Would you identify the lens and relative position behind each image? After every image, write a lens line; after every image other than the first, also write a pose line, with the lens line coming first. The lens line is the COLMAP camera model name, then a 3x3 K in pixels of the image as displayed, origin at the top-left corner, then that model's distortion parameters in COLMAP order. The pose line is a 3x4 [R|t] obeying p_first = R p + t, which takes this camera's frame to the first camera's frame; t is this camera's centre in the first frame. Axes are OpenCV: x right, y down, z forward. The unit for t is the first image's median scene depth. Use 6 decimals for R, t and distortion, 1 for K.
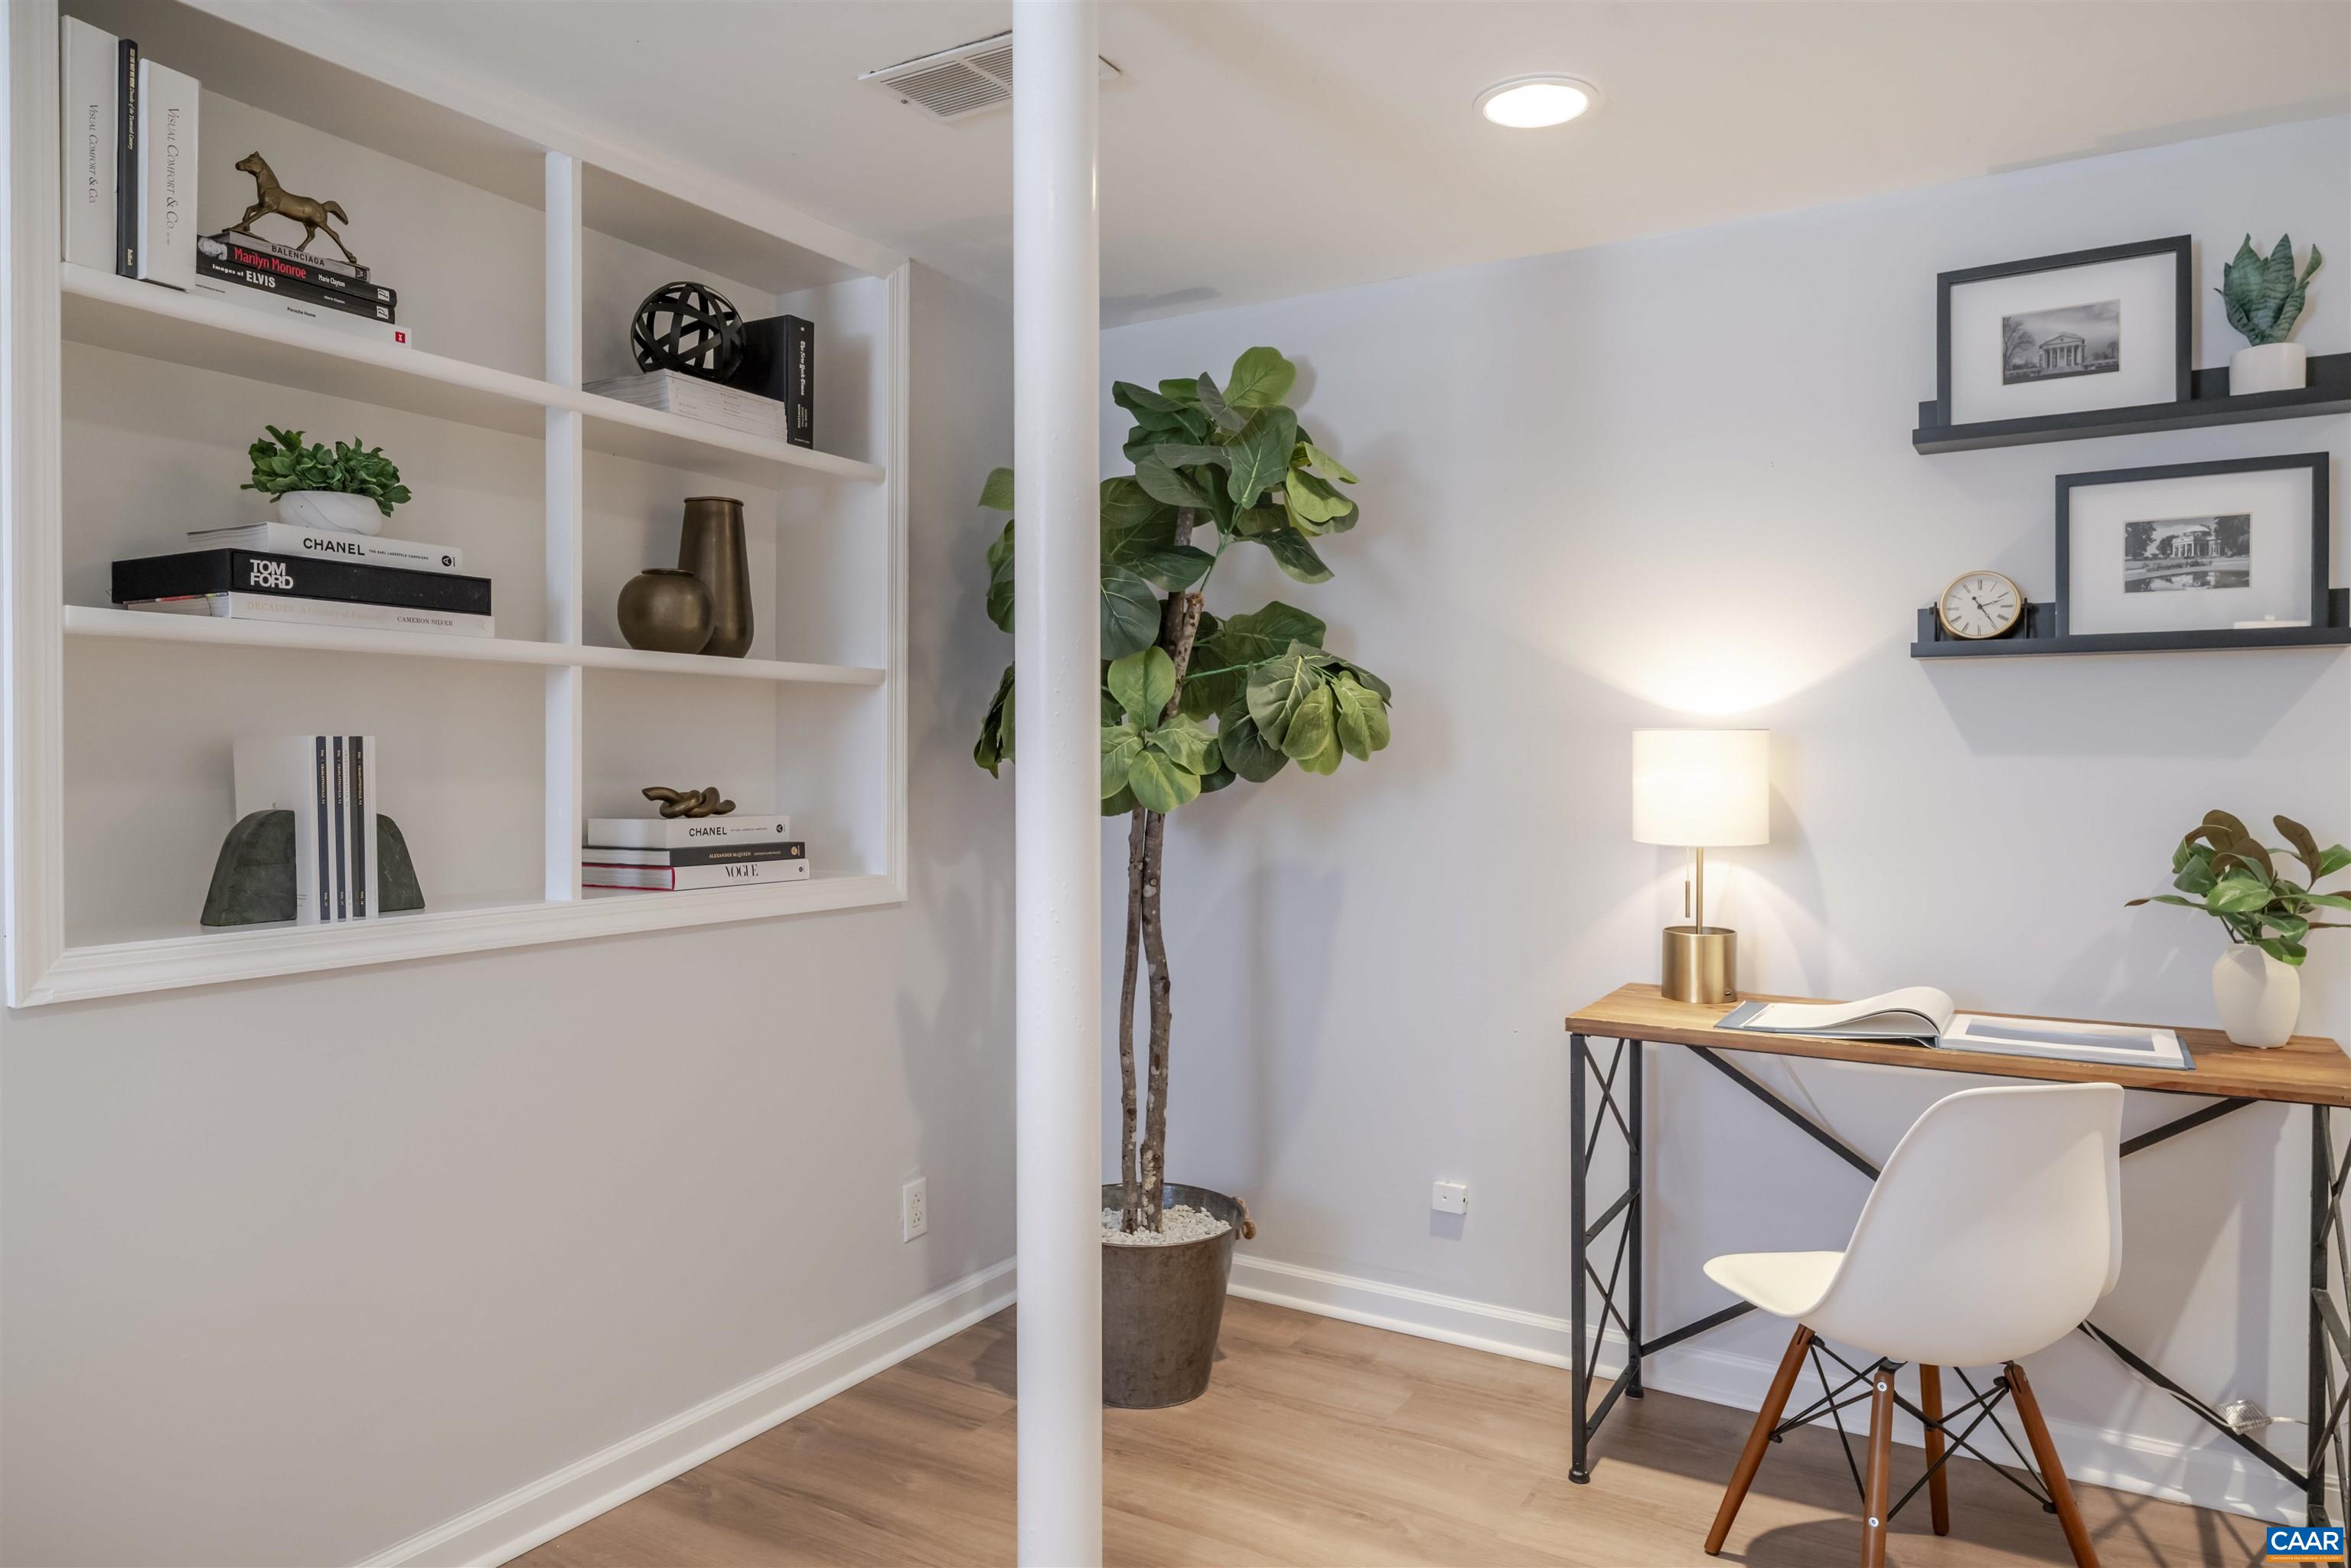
lens RADIAL K [[1474.2, 0, 1175.5], [0, 1474.2, 784.0], [0, 0, 1]] dist [0.002739, -0.000224]
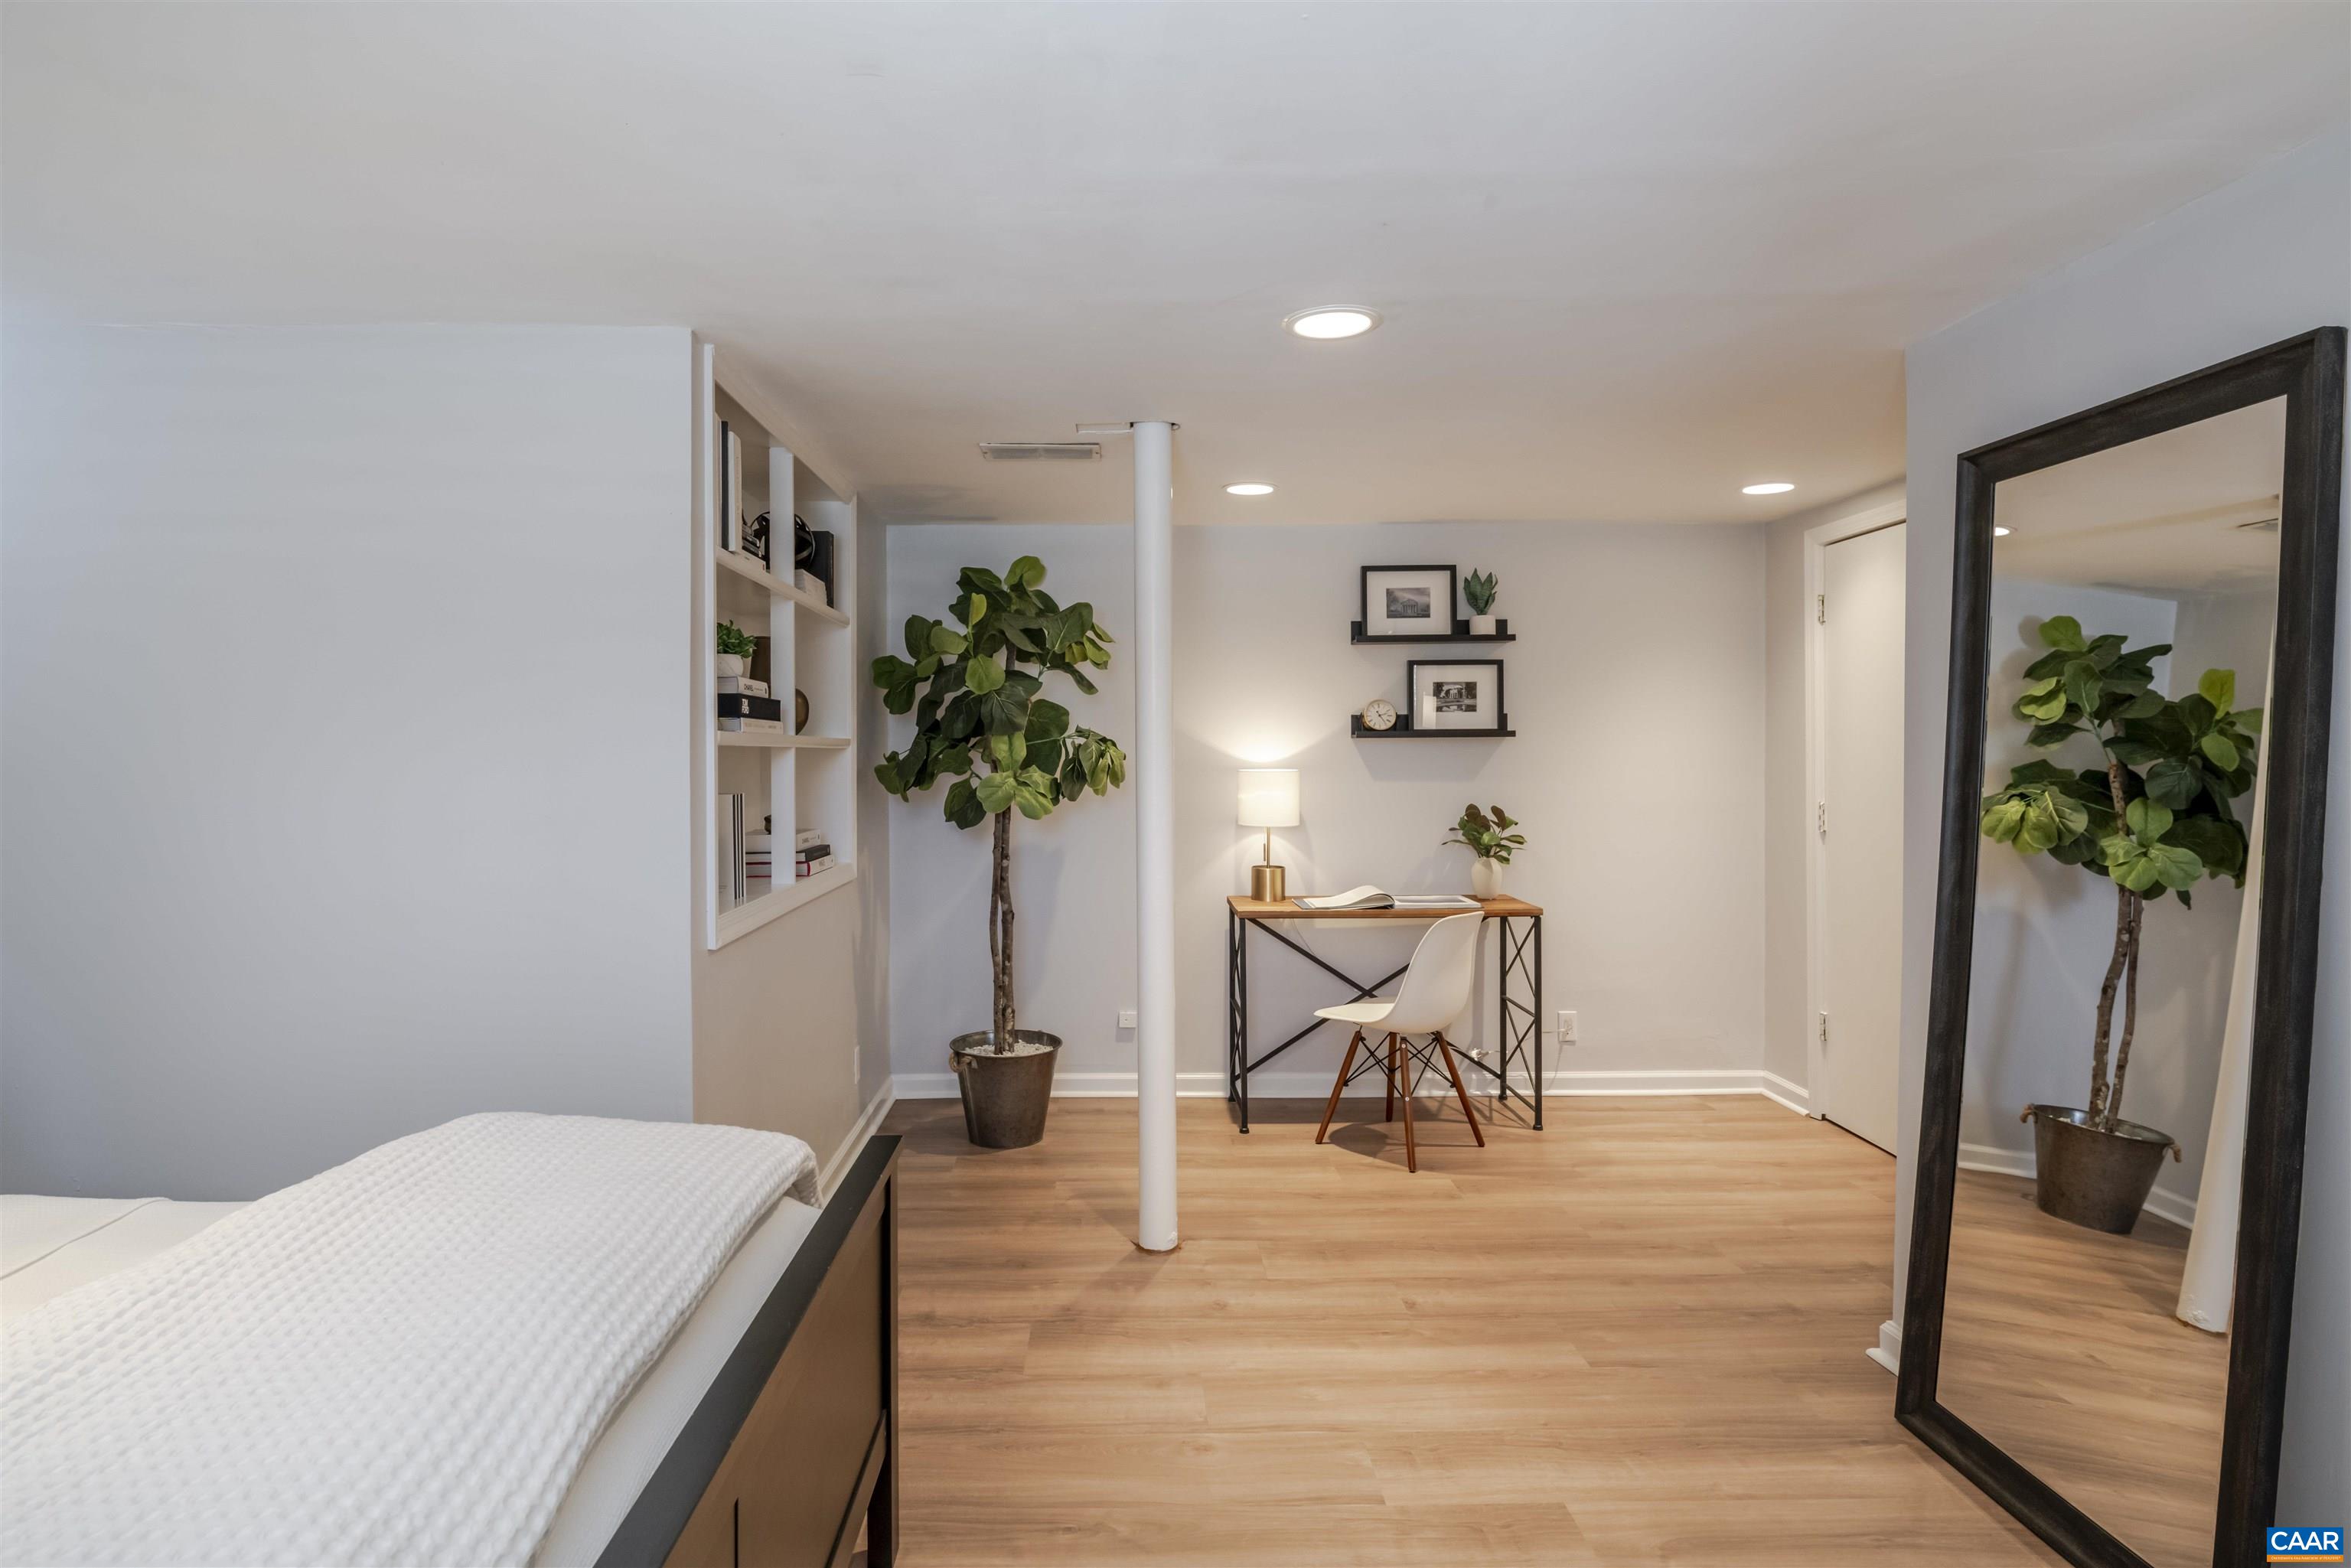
lens RADIAL K [[1266.2, 0, 1095.6], [0, 1266.2, 757.1], [0, 0, 1]] dist [0.000449, 0.000899]
pose [[0.858179, -0.010028, 0.513253, -0.840719], [0.014845, 0.999876, -0.005287, -0.054206], [-0.513136, 0.012156, 0.858221, -0.446201]]
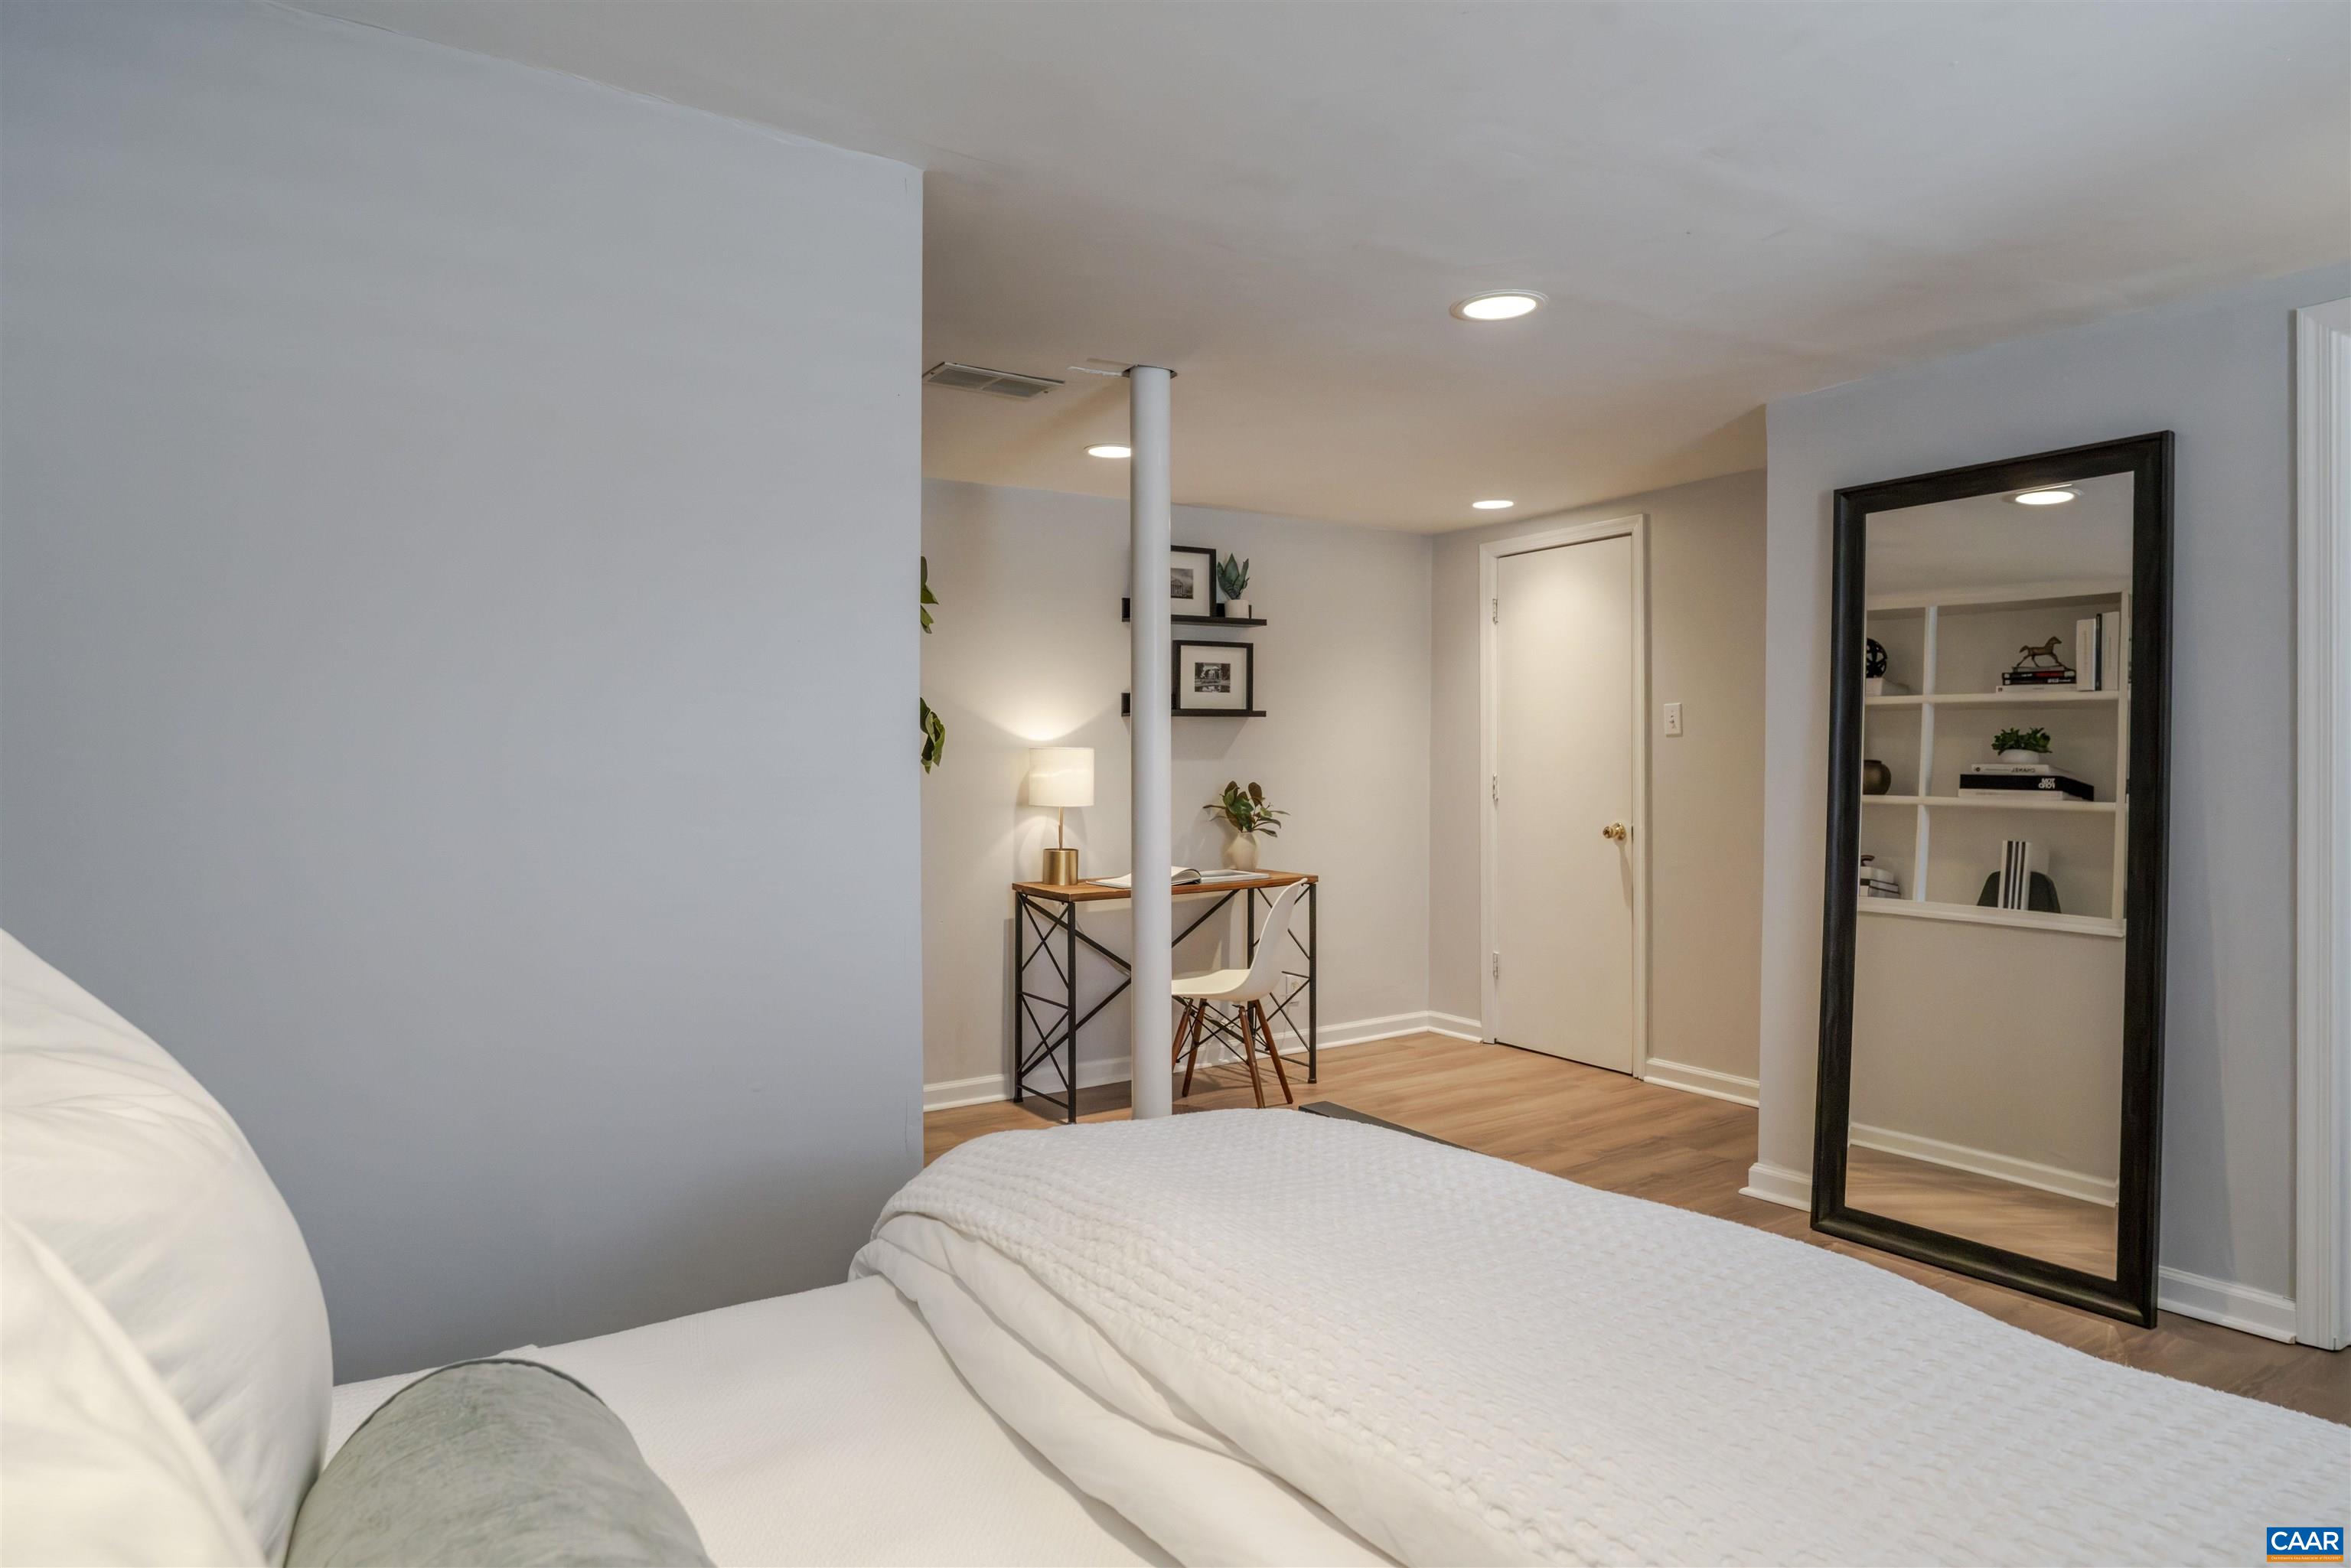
lens RADIAL K [[1363.8, 0, 1176.2], [0, 1363.8, 757.4], [0, 0, 1]] dist [0.035055, -0.000540]
pose [[0.431073, -0.007117, 0.902289, -1.349657], [0.019955, 0.999800, -0.001647, -0.019350], [-0.902097, 0.018715, 0.431128, 0.074114]]
